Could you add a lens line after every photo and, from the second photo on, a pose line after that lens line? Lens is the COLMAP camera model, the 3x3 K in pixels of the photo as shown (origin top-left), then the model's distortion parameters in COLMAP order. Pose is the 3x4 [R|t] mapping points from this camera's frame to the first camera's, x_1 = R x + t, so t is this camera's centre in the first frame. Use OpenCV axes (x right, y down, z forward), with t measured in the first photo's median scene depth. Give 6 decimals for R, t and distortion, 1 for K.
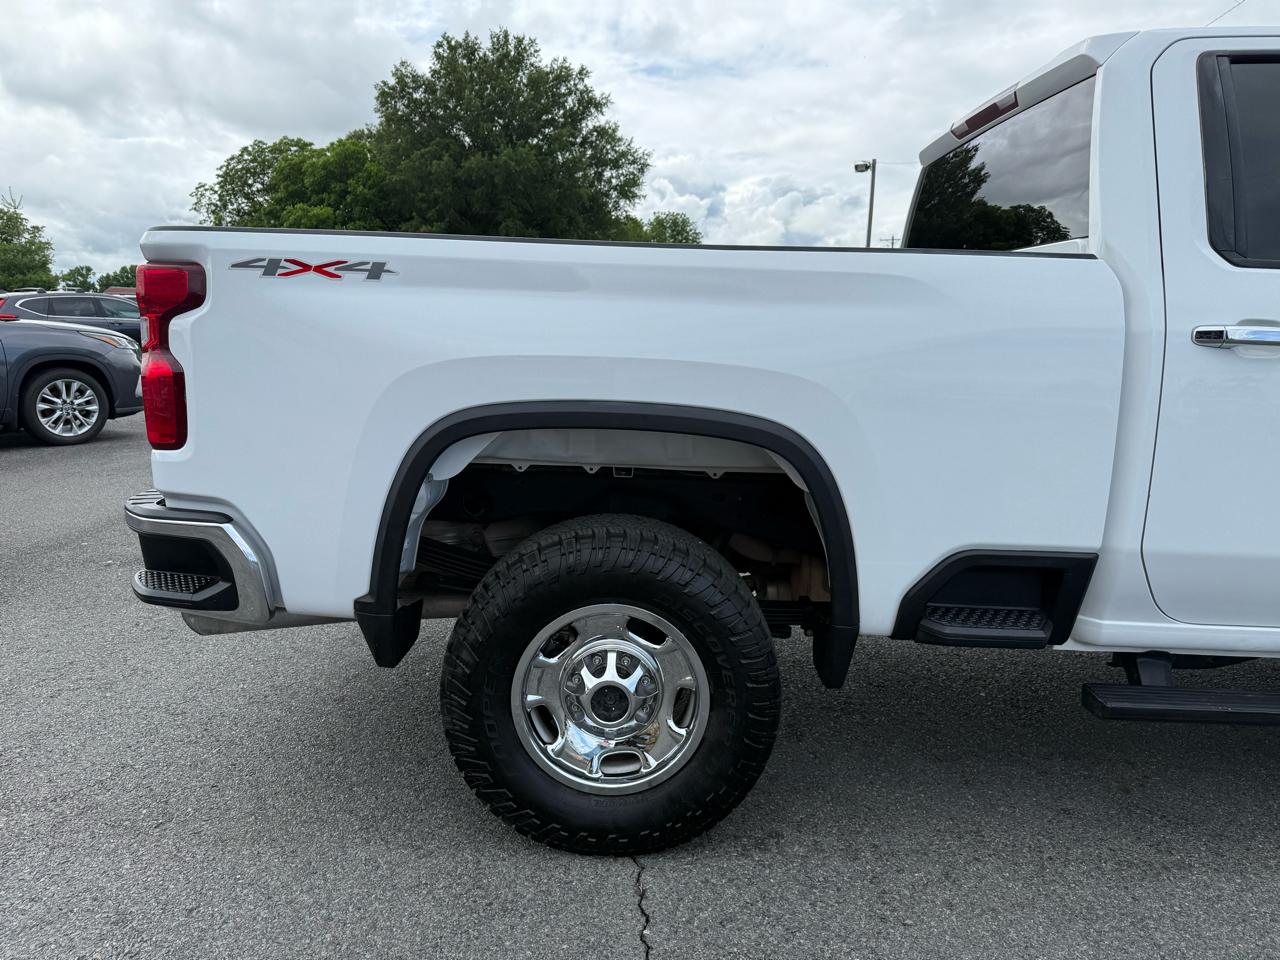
lens RADIAL K [[943.0, 0, 628.9], [0, 943.0, 481.0], [0, 0, 1]] dist [0.030825, -0.060874]
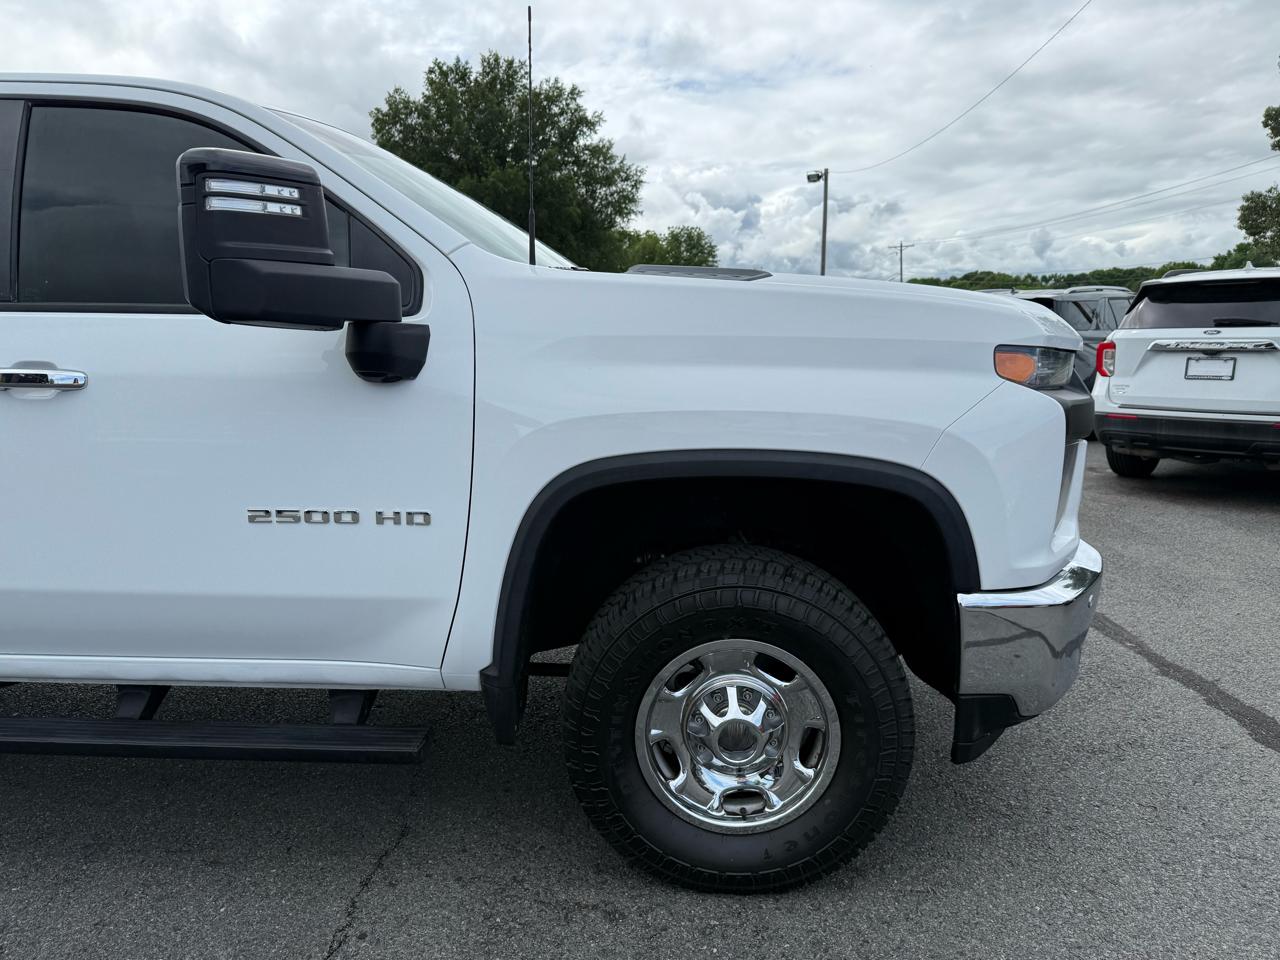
lens RADIAL K [[952.4, 0, 657.4], [0, 952.4, 478.7], [0, 0, 1]] dist [0.022911, -0.029042]
pose [[0.998464, -0.021627, -0.051006, 0.081851], [0.020657, 0.999597, -0.019466, 0.000249], [0.051407, 0.018382, 0.998509, -0.000172]]
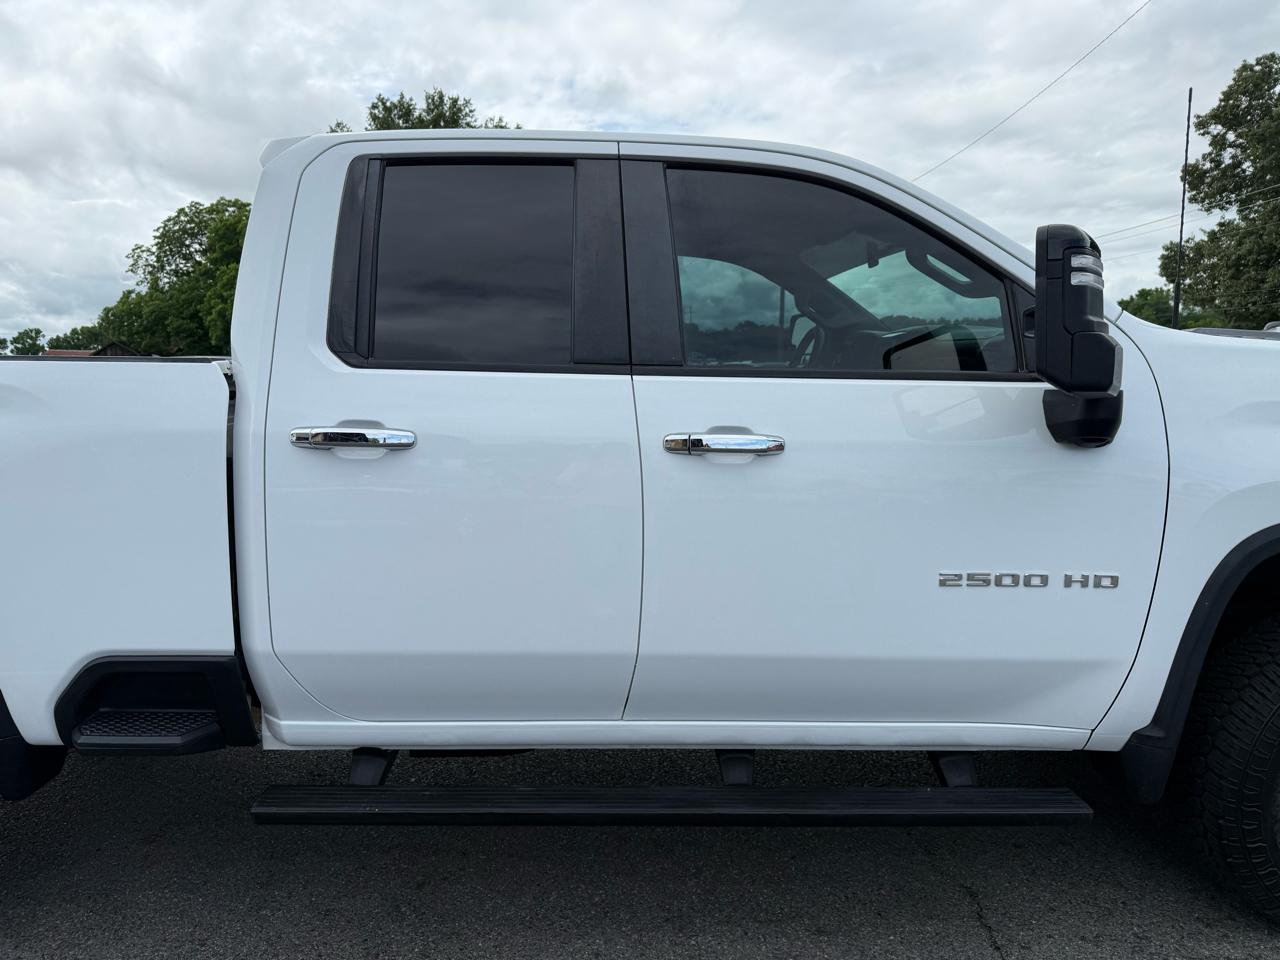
lens RADIAL K [[946.3, 0, 640.0], [0, 946.3, 480.0], [0, 0, 1]] dist [0.042709, -0.056906]
pose [[0.999297, -0.024692, 0.028224, 0.043116], [0.026142, 0.998294, -0.052202, -0.002128], [-0.026887, 0.052903, 0.998238, -0.000936]]
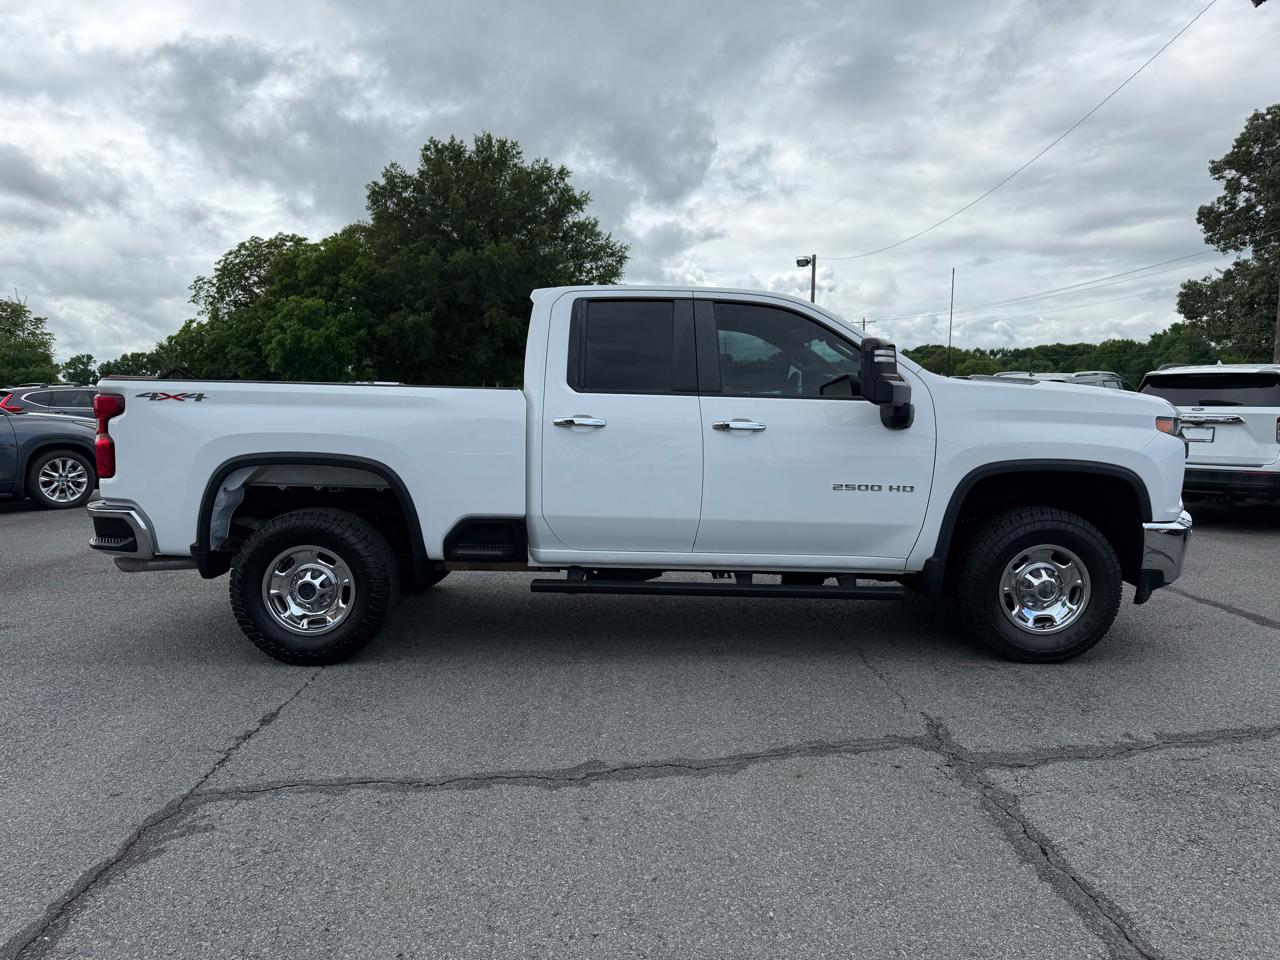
lens RADIAL K [[964.2, 0, 646.0], [0, 964.2, 484.7], [0, 0, 1]] dist [0.088740, -0.136896]
pose [[0.999909, -0.013292, 0.002451, 0.037778], [0.013447, 0.996645, -0.080729, 0.009048], [-0.001370, 0.080755, 0.996733, -0.062893]]
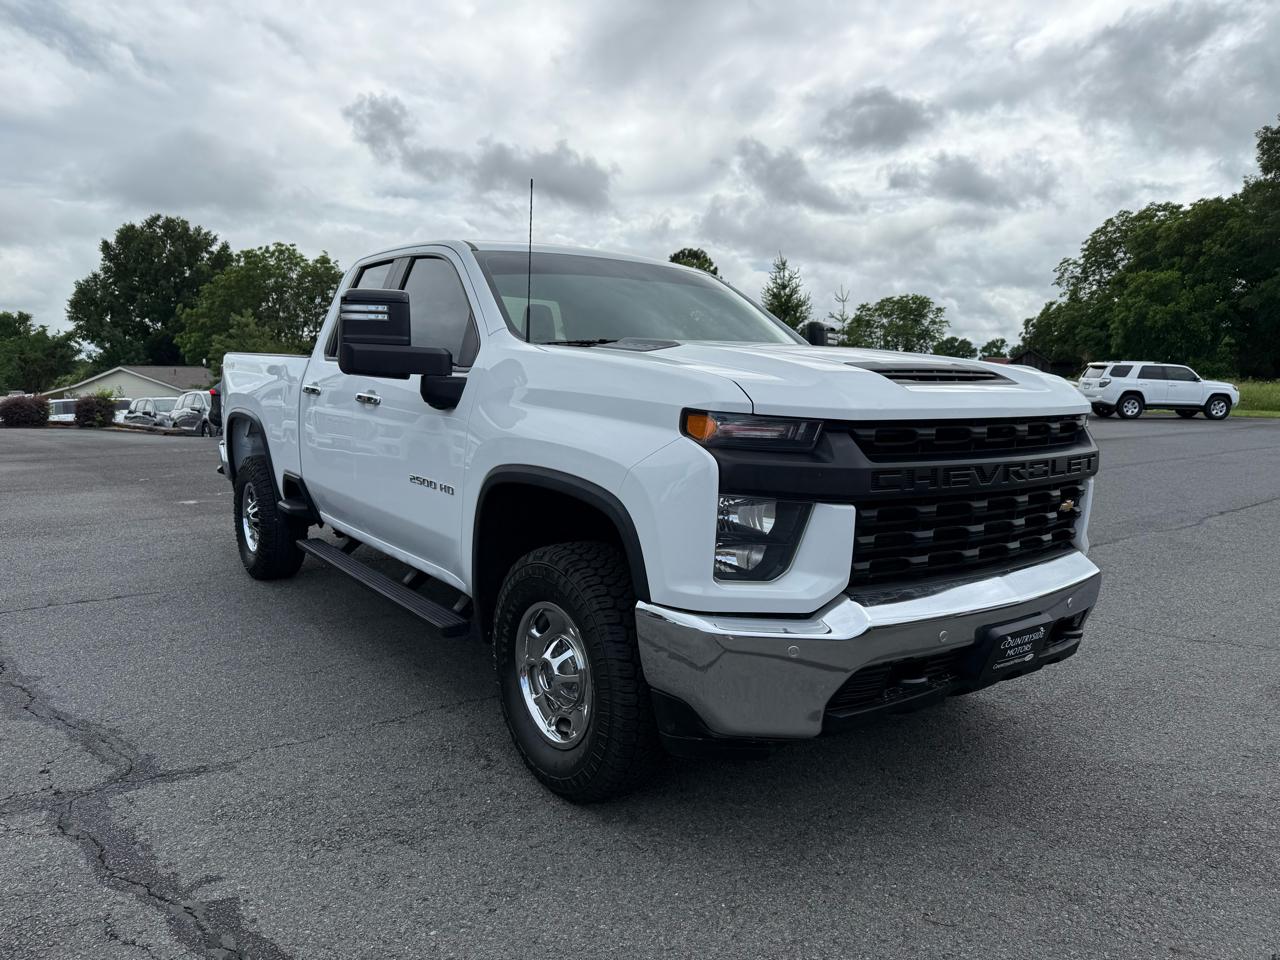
lens RADIAL K [[946.7, 0, 587.4], [0, 946.7, 453.2], [0, 0, 1]] dist [-0.001711, -0.001228]
pose [[0.558761, 0.066615, -0.826649, 0.139211], [-0.148563, 0.988685, -0.020746, -0.002022], [0.815914, 0.134401, 0.562336, 0.011112]]
